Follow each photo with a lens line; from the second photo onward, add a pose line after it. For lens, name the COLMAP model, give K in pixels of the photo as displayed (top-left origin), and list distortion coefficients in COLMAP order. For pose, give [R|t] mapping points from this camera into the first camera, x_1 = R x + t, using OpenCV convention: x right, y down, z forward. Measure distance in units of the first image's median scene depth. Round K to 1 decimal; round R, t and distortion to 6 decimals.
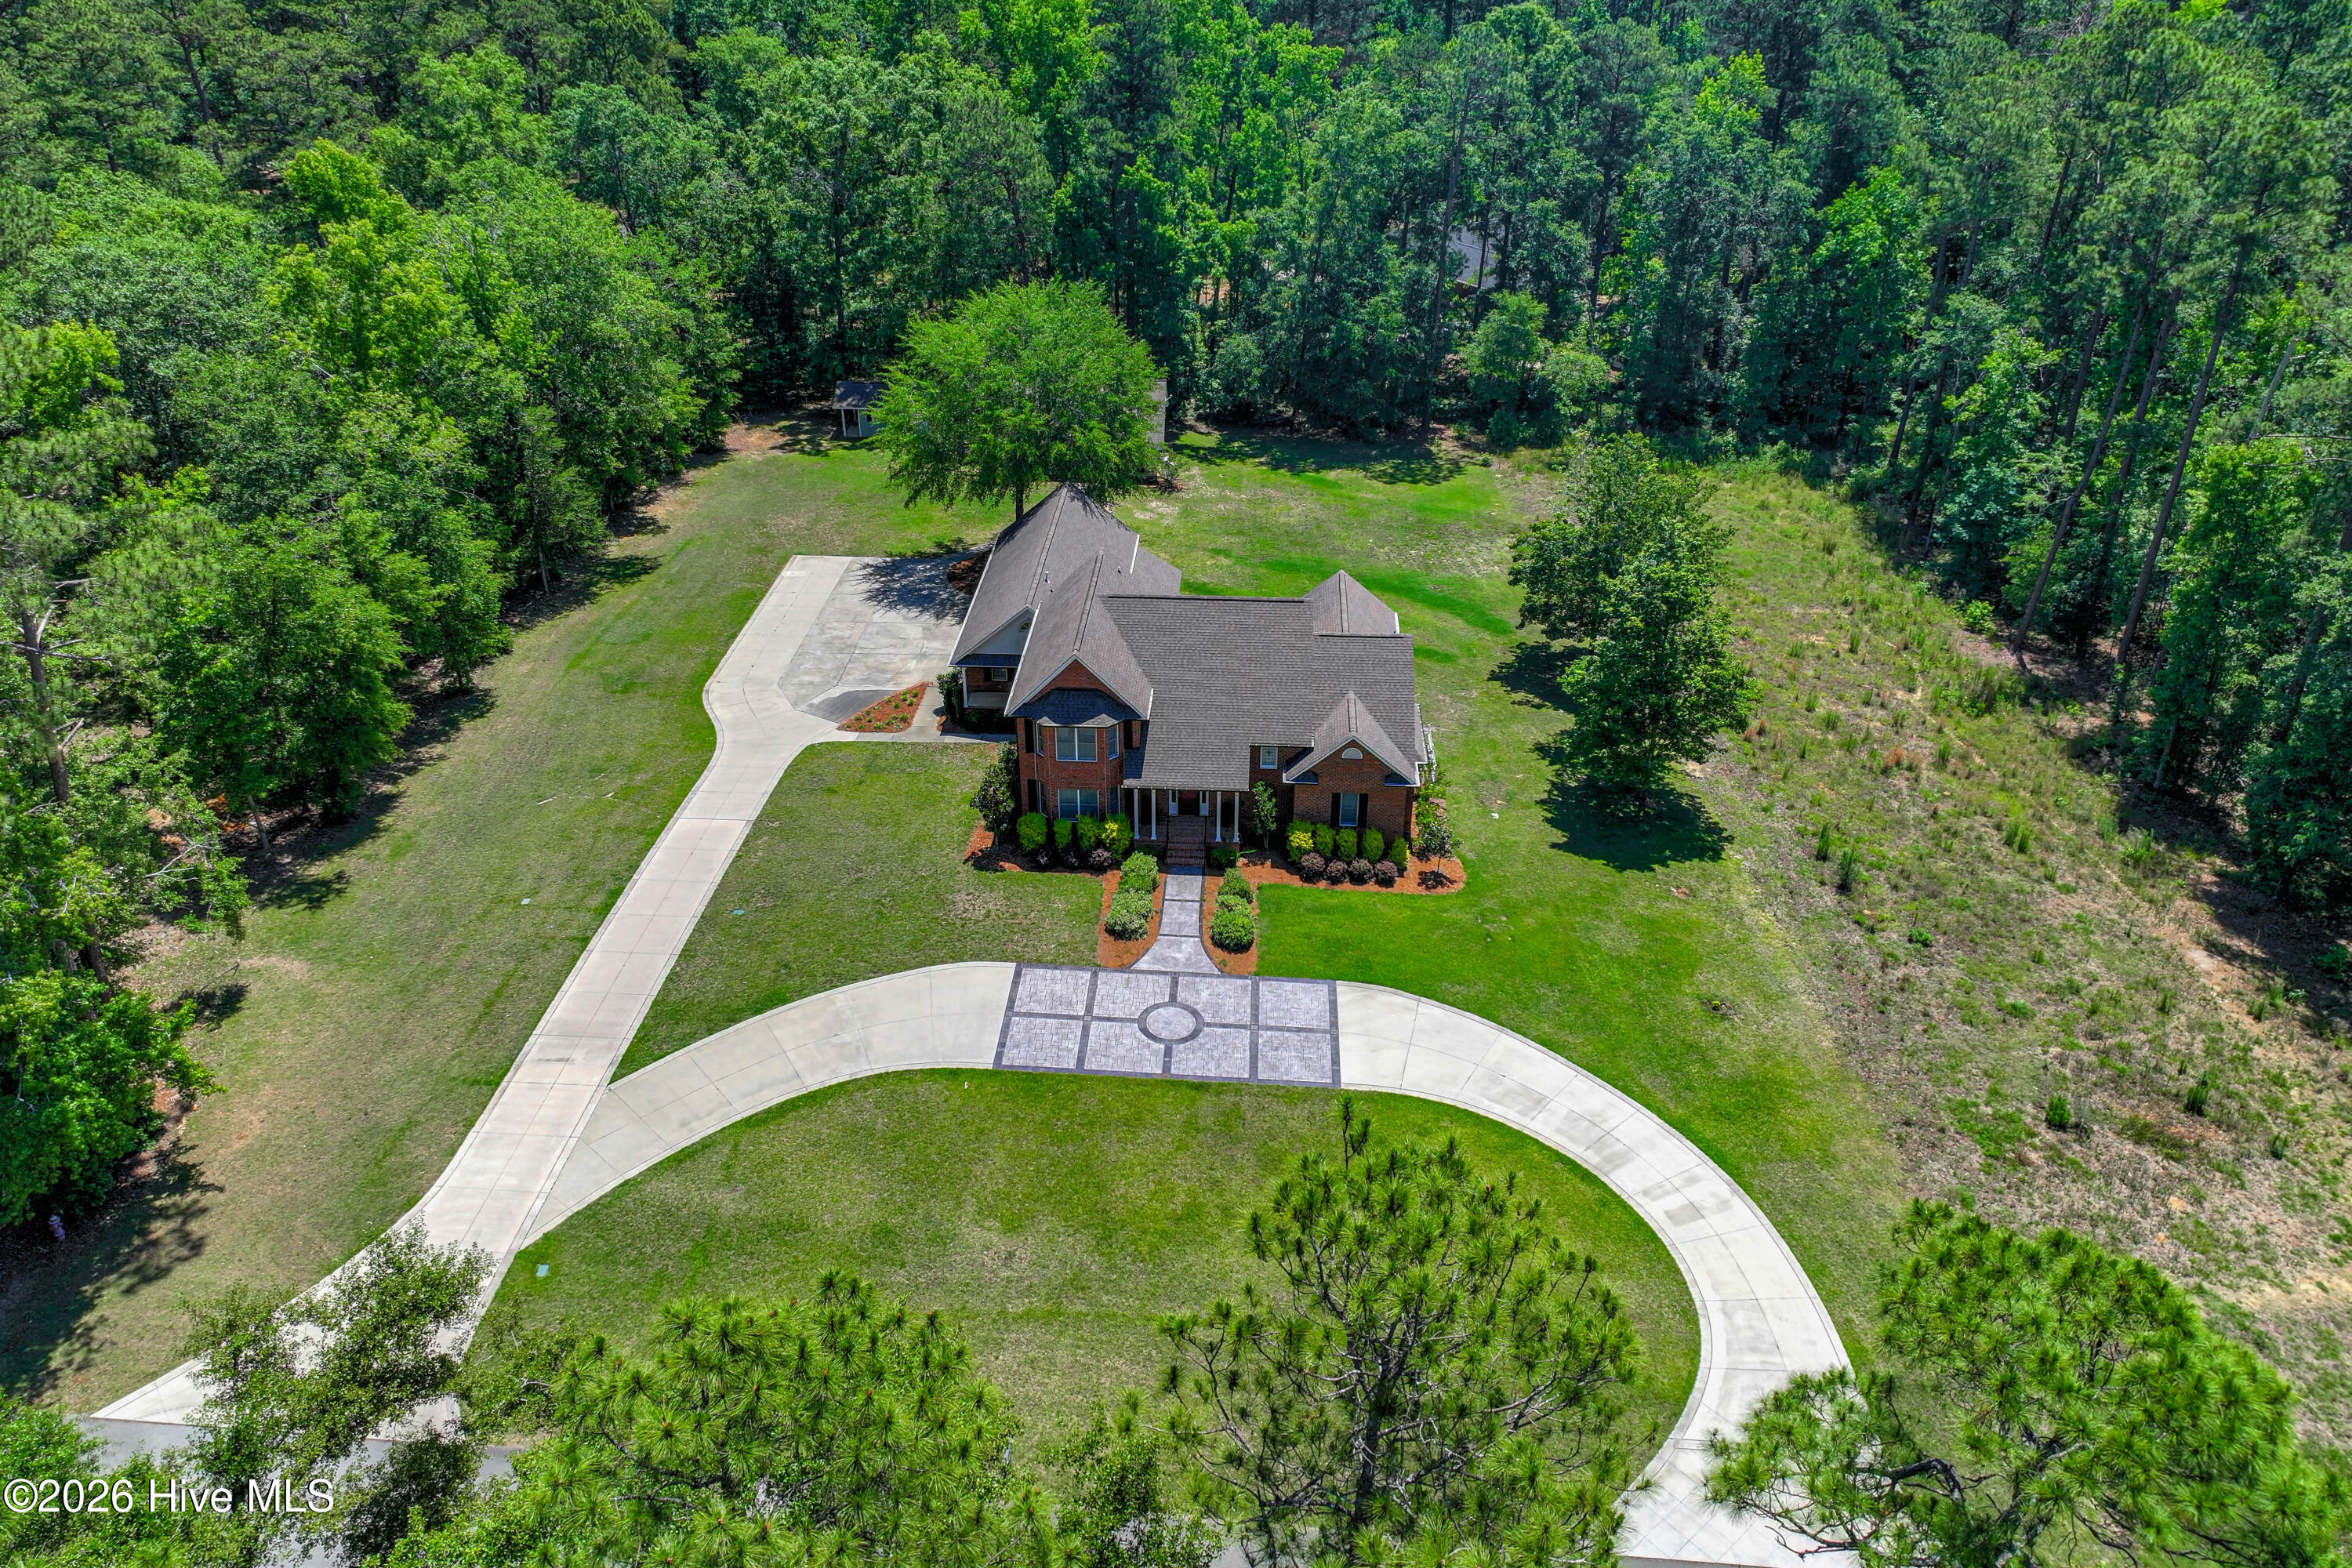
lens RADIAL K [[1658.3, 0, 1183.7], [0, 1658.3, 688.7], [0, 0, 1]] dist [0.003058, 0.004706]
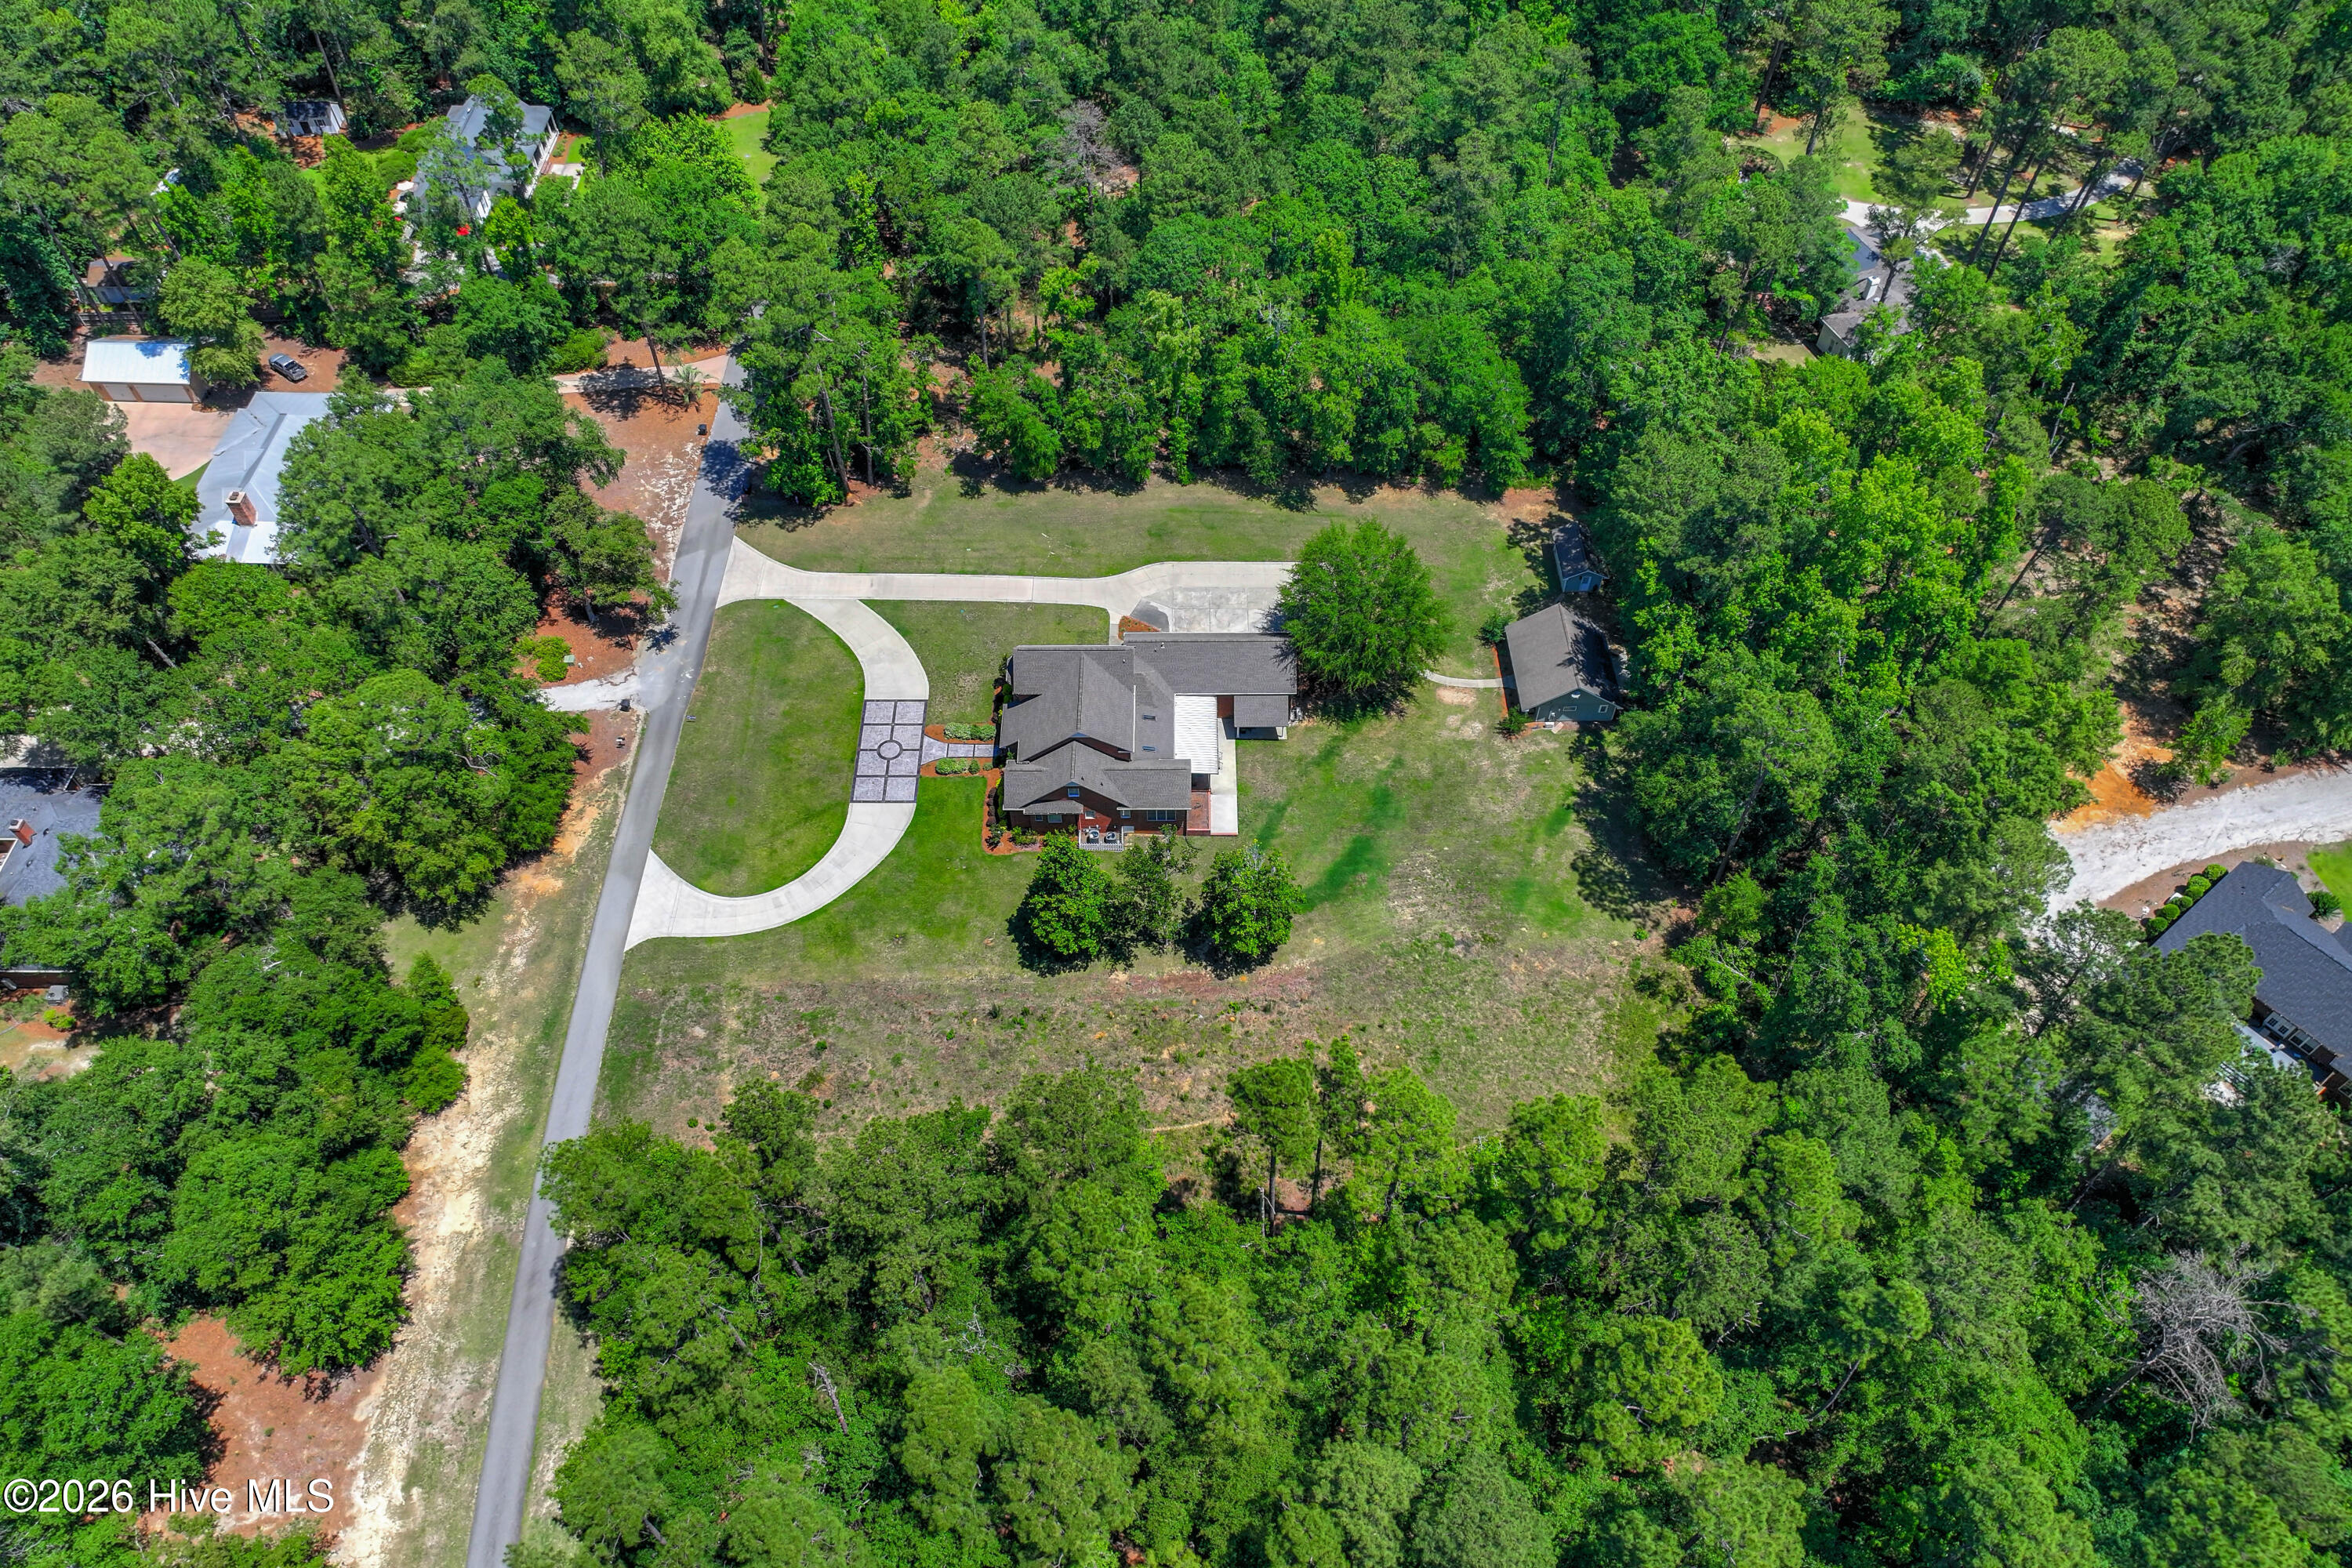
lens RADIAL K [[1636.6, 0, 1187.8], [0, 1636.6, 791.5], [0, 0, 1]] dist [0.001794, 0.001891]
pose [[0.059458, 0.790295, -0.609834, 1.412362], [-0.471510, 0.560704, 0.680654, -1.489862], [0.879854, 0.247072, 0.405970, 0.346194]]
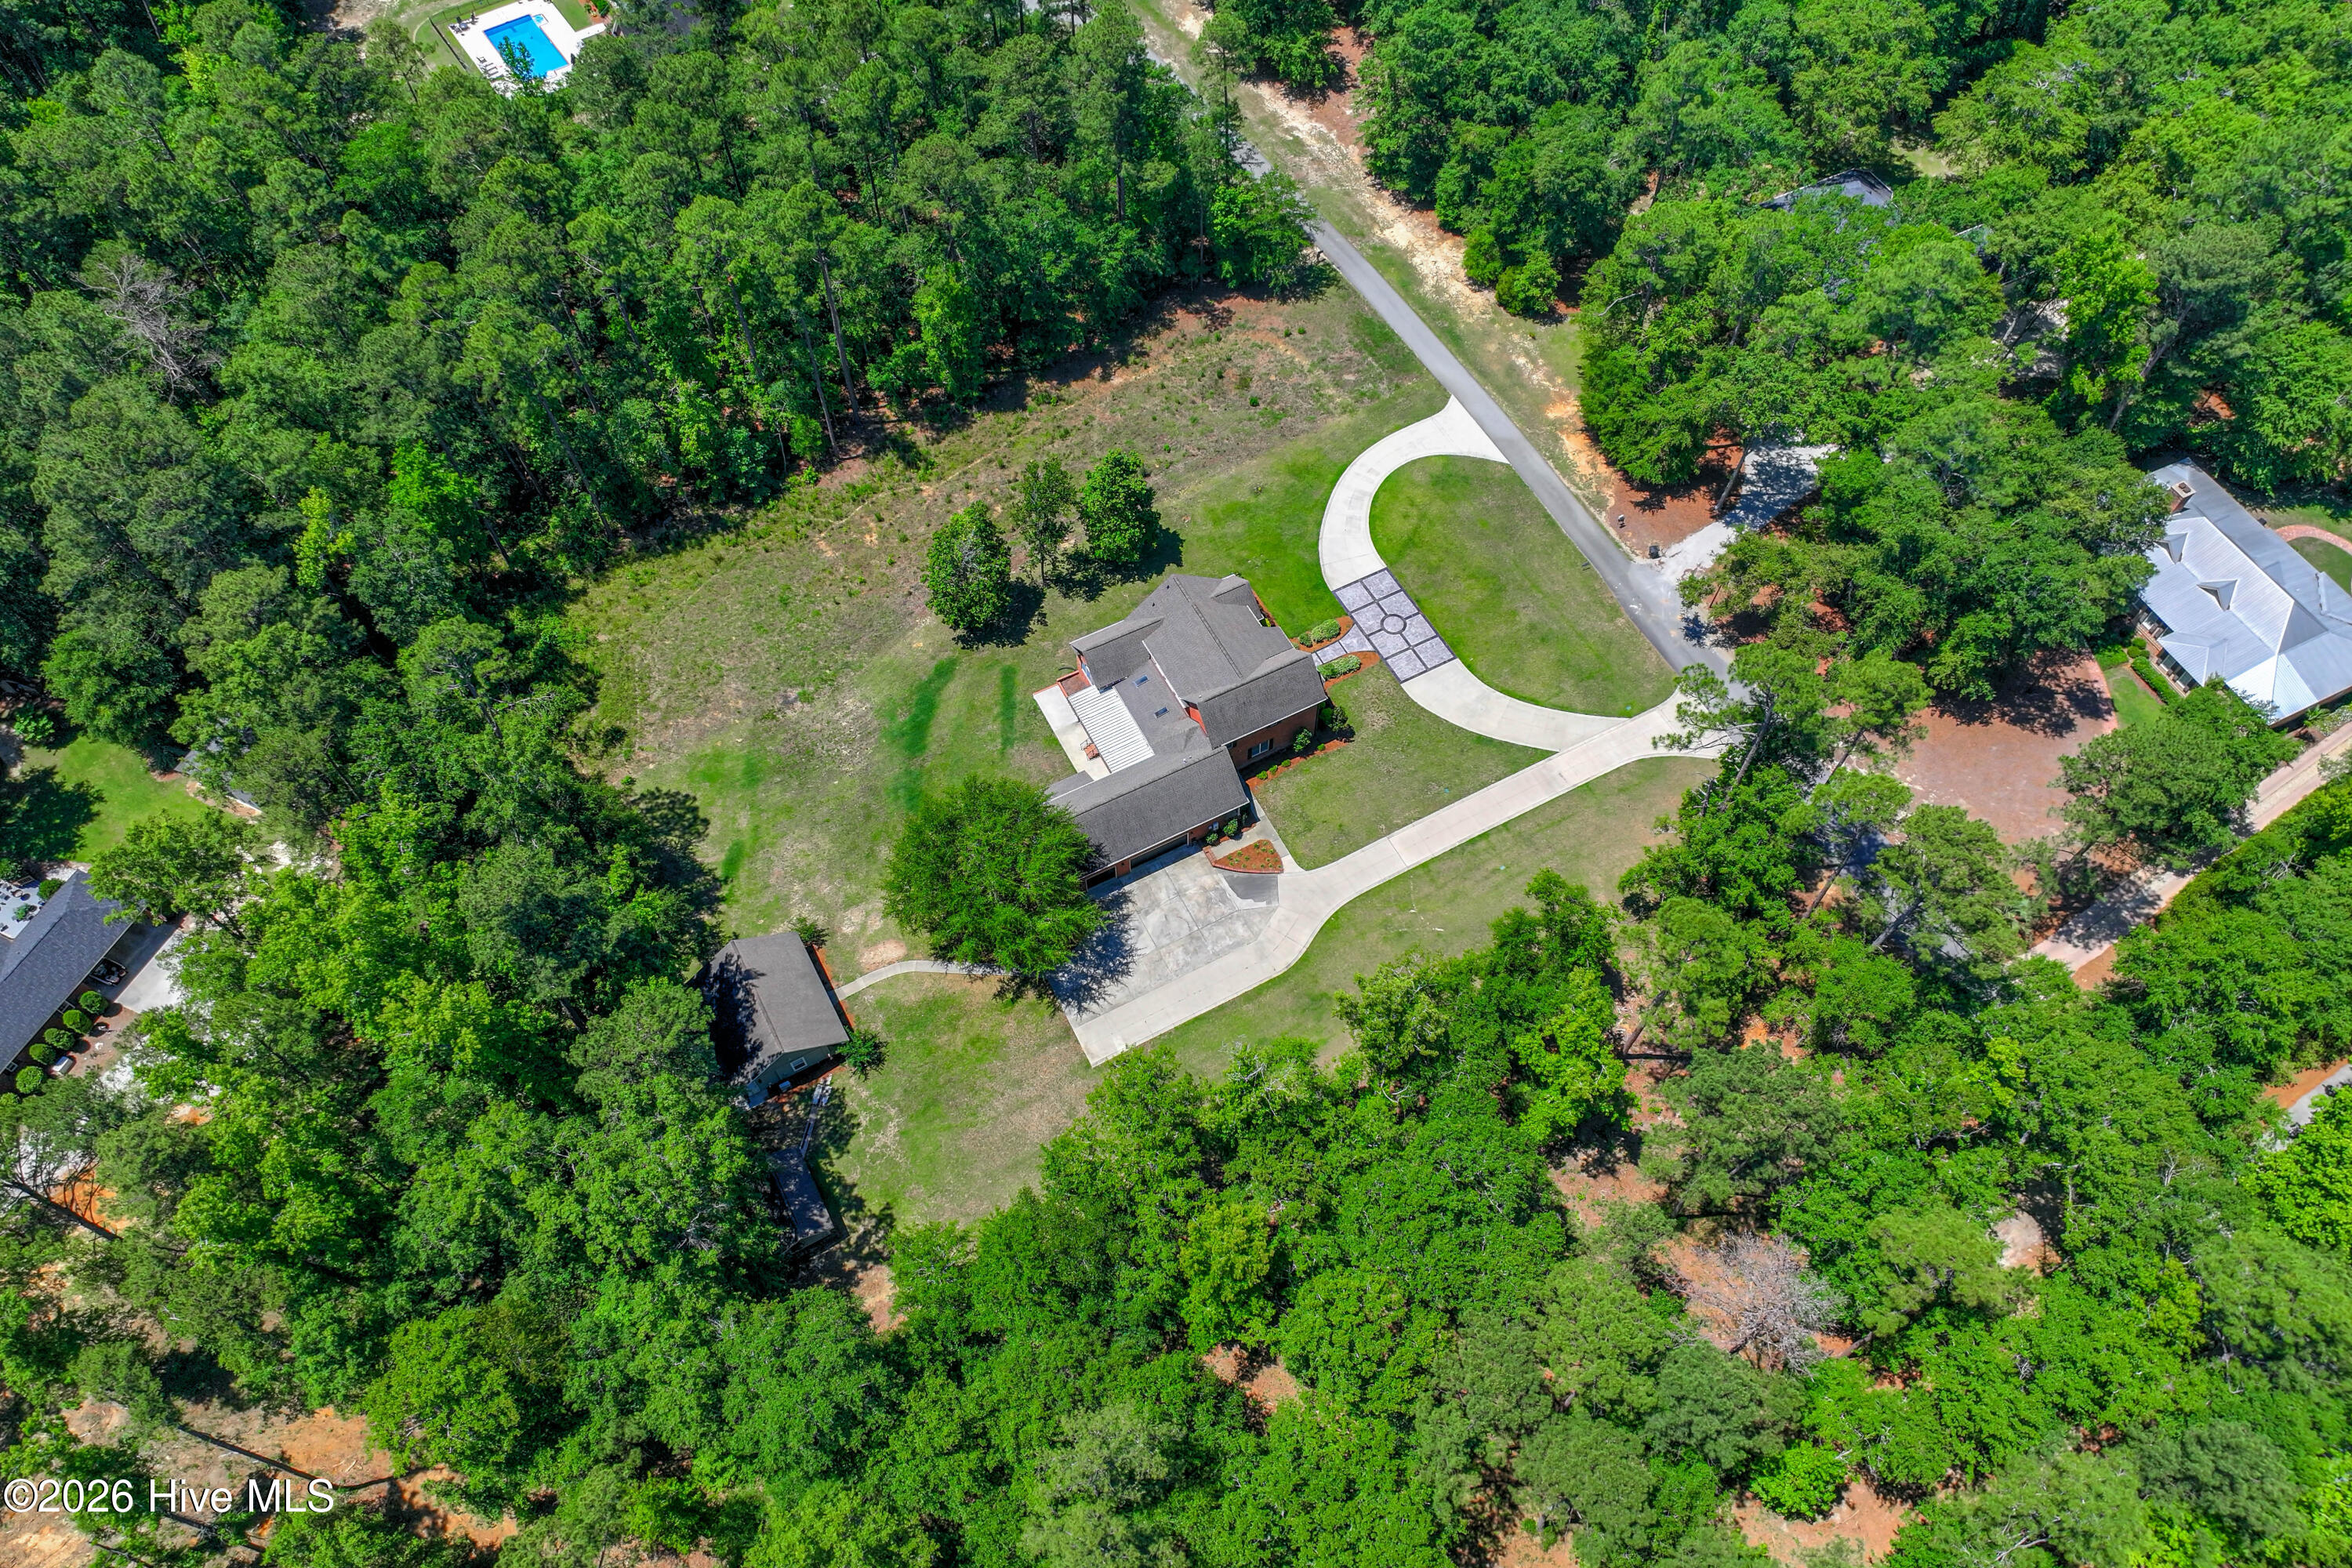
lens RADIAL K [[1636.6, 0, 1187.8], [0, 1636.6, 791.5], [0, 0, 1]] dist [0.001794, 0.001891]
pose [[-0.512392, -0.734591, 0.444781, -0.996851], [0.410710, 0.245235, 0.878167, -1.789775], [-0.754169, 0.632642, 0.176047, 0.840698]]
